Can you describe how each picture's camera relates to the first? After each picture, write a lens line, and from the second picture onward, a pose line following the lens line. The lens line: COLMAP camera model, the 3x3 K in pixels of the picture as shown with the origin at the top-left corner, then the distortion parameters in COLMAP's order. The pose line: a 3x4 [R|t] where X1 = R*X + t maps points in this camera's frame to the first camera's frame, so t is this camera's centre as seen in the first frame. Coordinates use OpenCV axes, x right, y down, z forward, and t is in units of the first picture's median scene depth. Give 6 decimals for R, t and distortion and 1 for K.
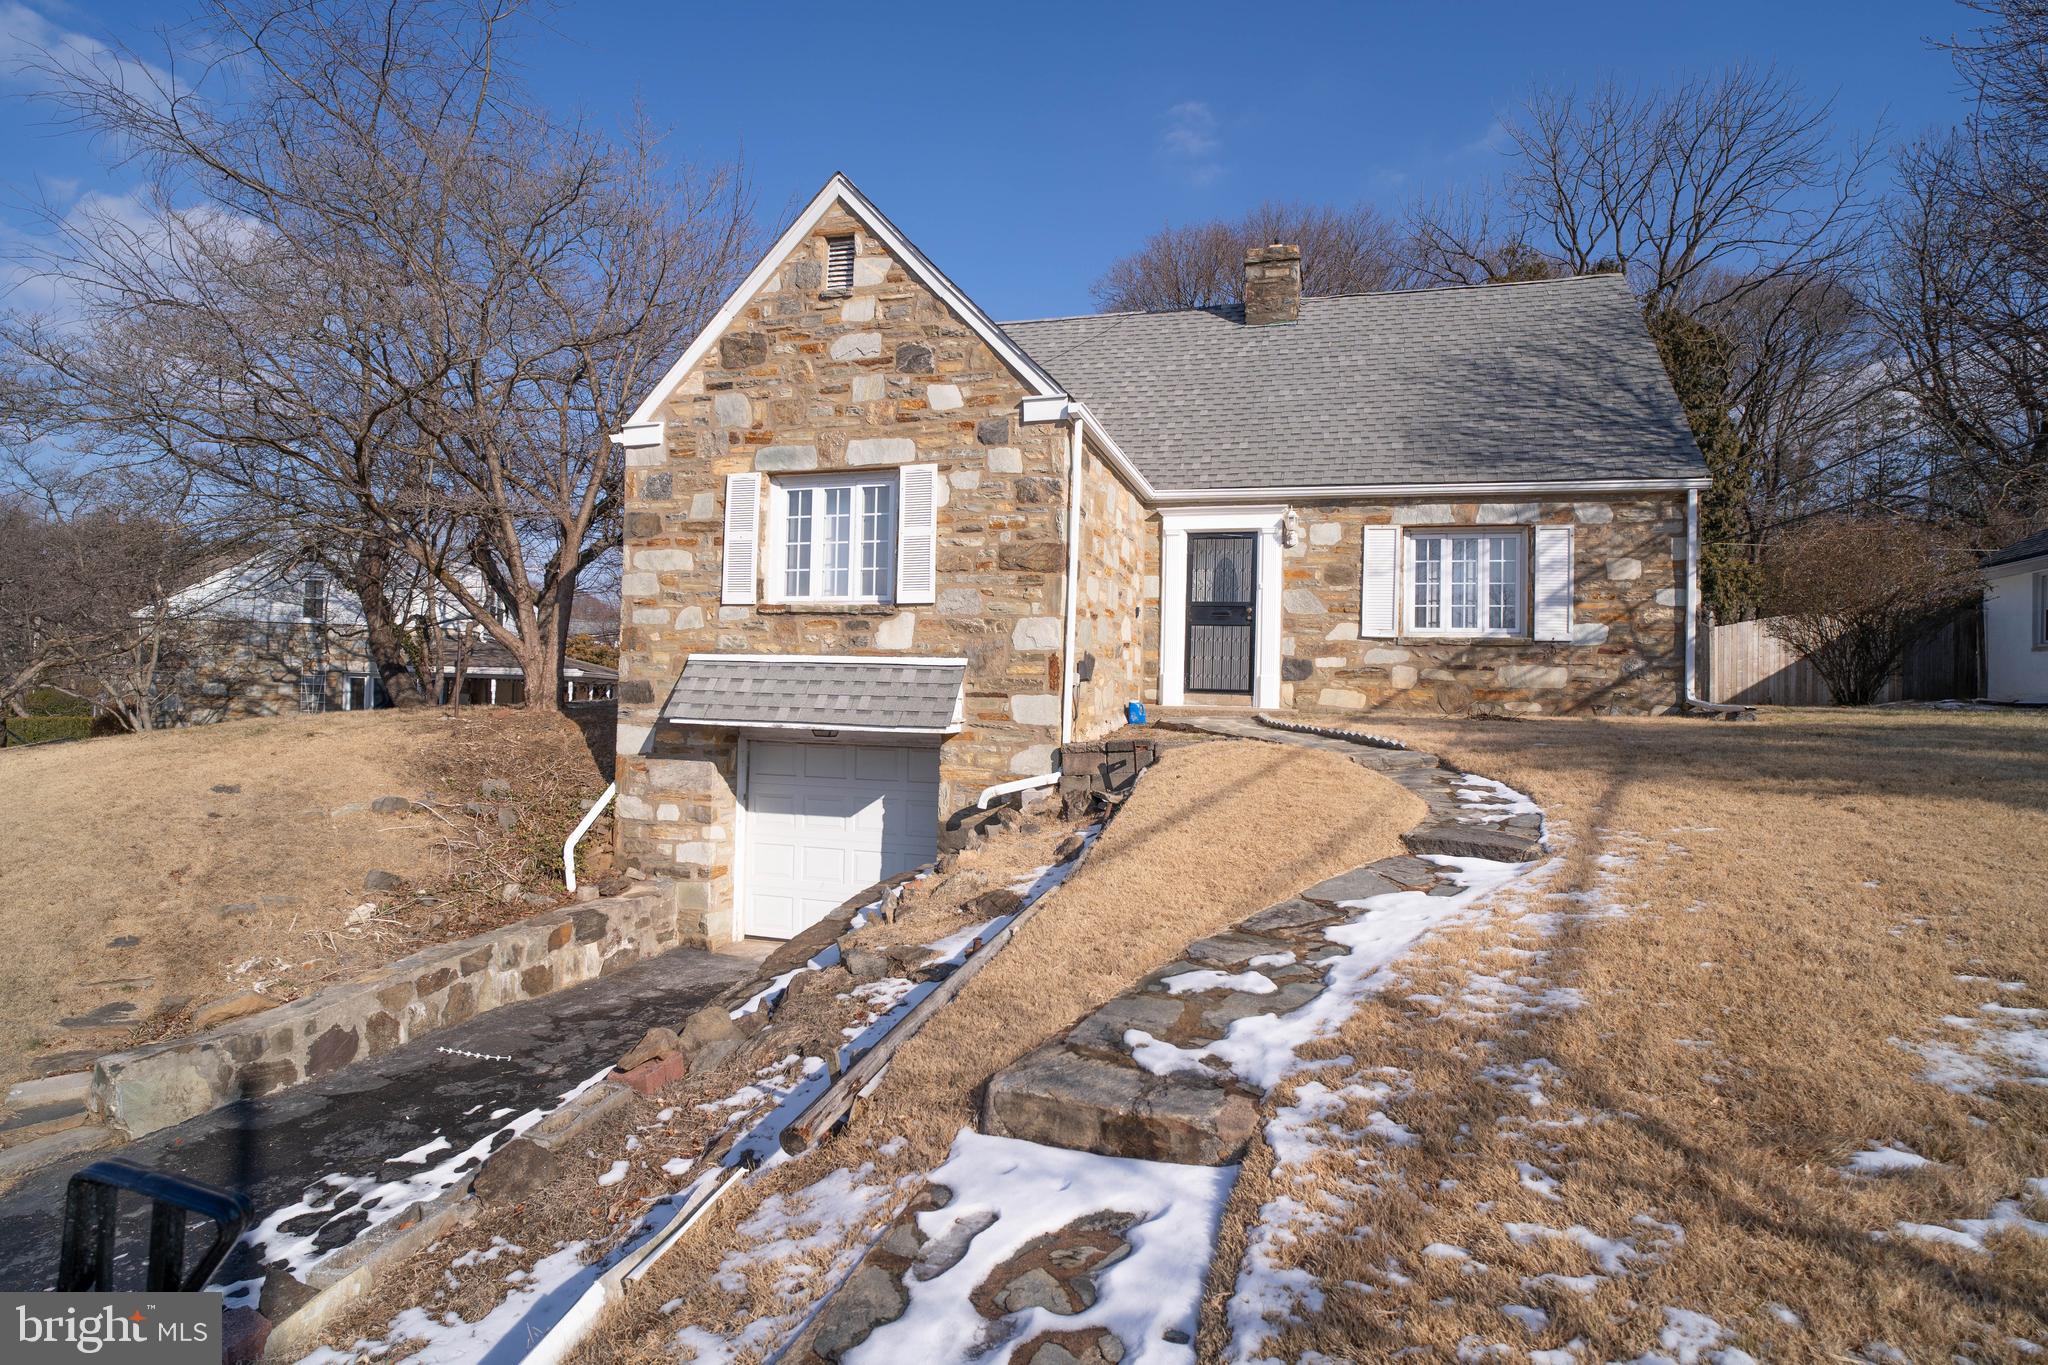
lens RADIAL K [[1064.7, 0, 1021.6], [0, 1064.7, 672.8], [0, 0, 1]] dist [-0.062044, 0.033880]
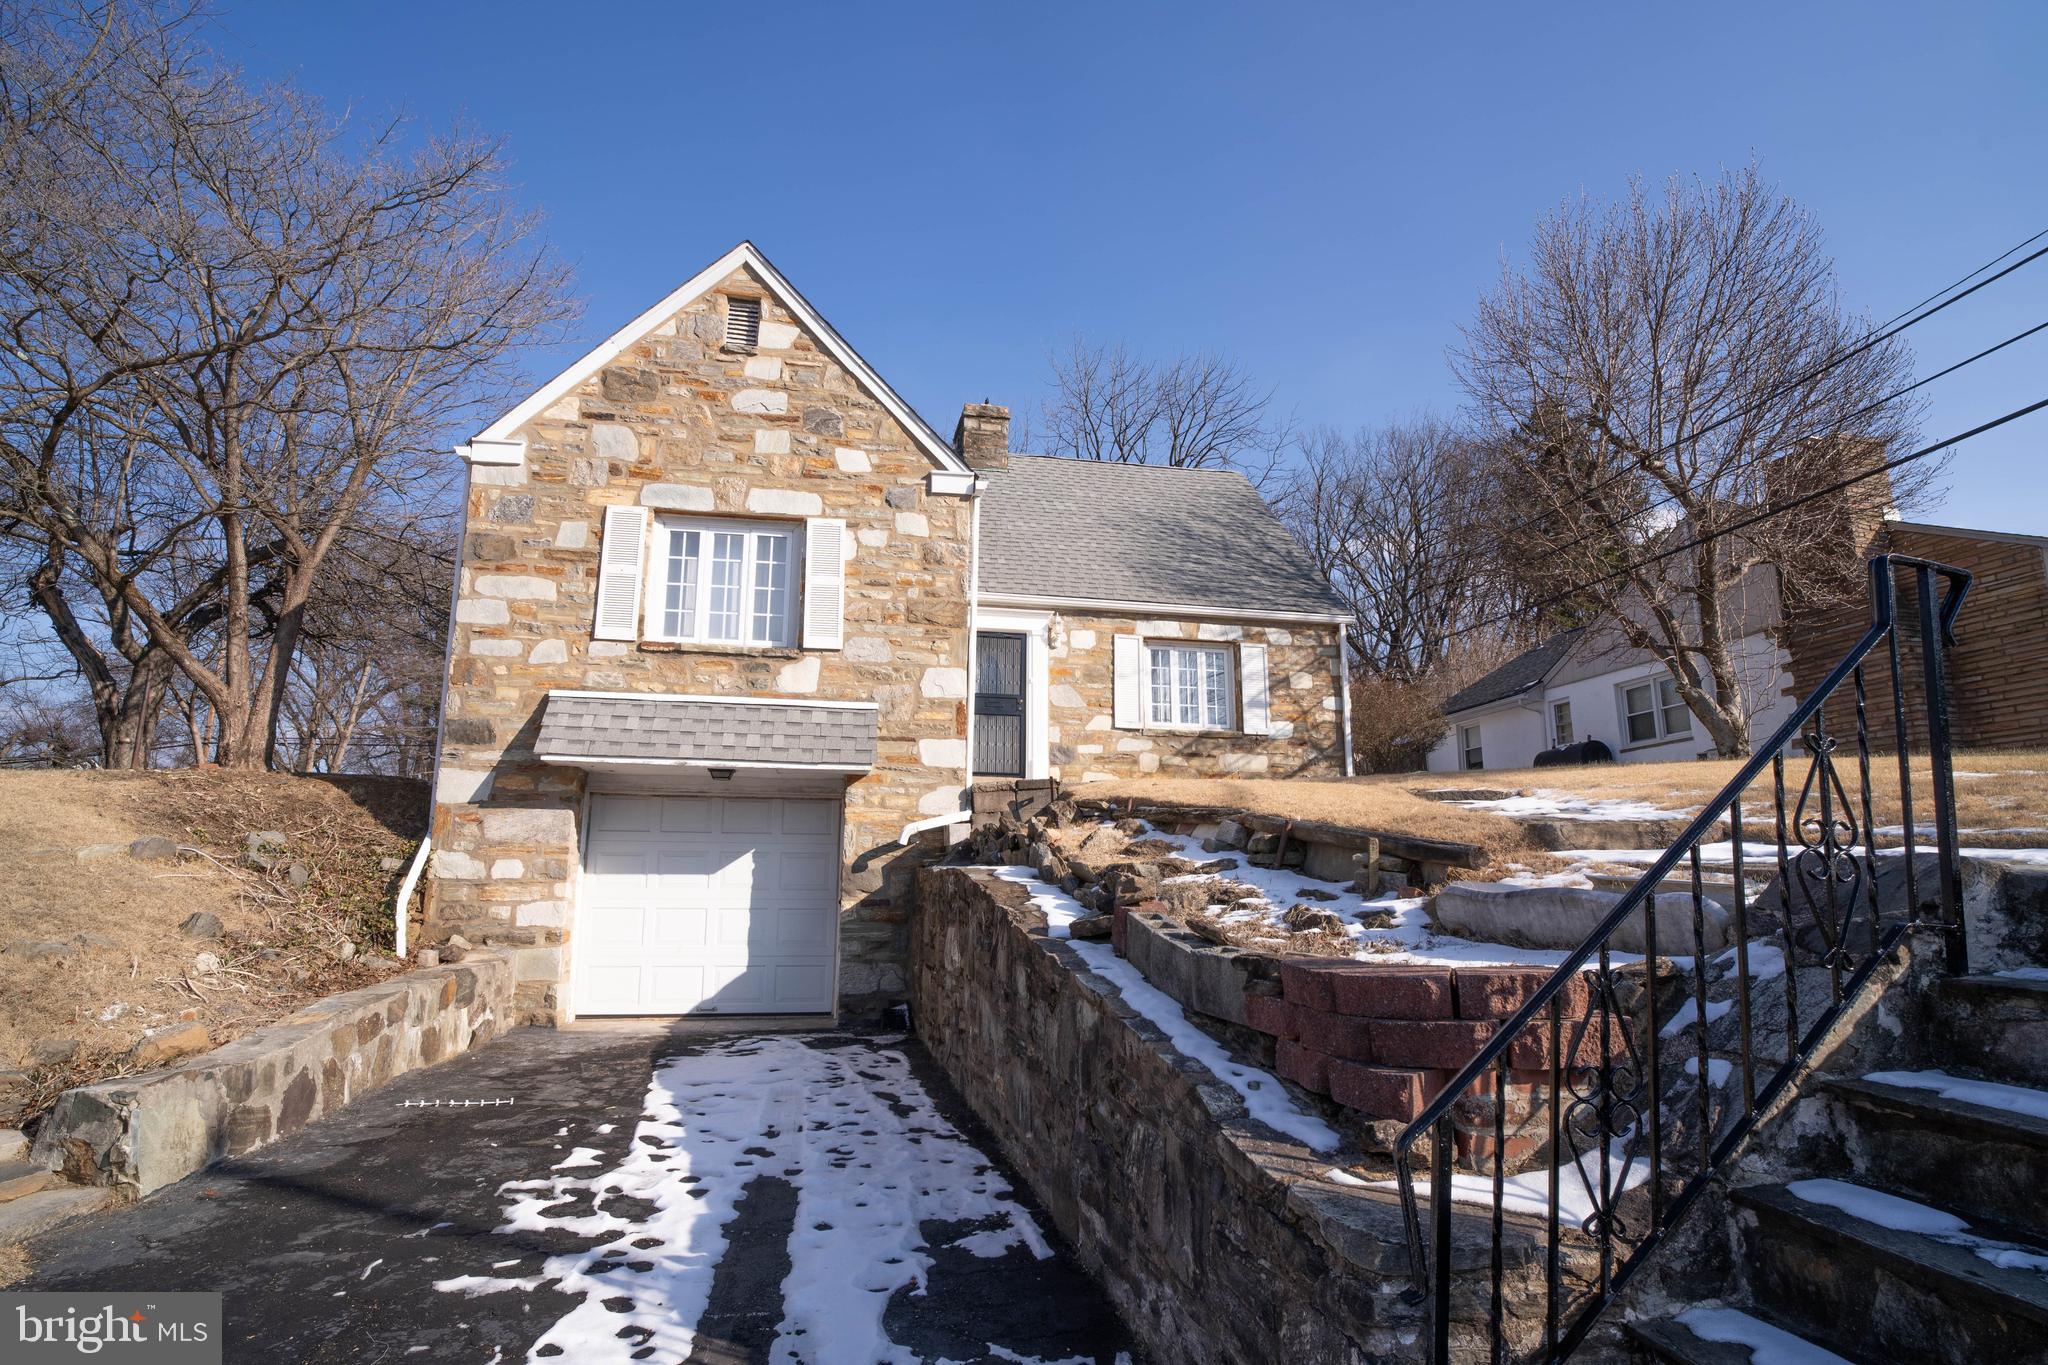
lens RADIAL K [[1064.7, 0, 1021.6], [0, 1064.7, 672.8], [0, 0, 1]] dist [-0.062044, 0.033880]
pose [[0.881945, 0.073628, 0.465566, -0.383434], [0.006467, 0.985741, -0.168143, 0.123529], [-0.471308, 0.151304, 0.868894, 0.026096]]
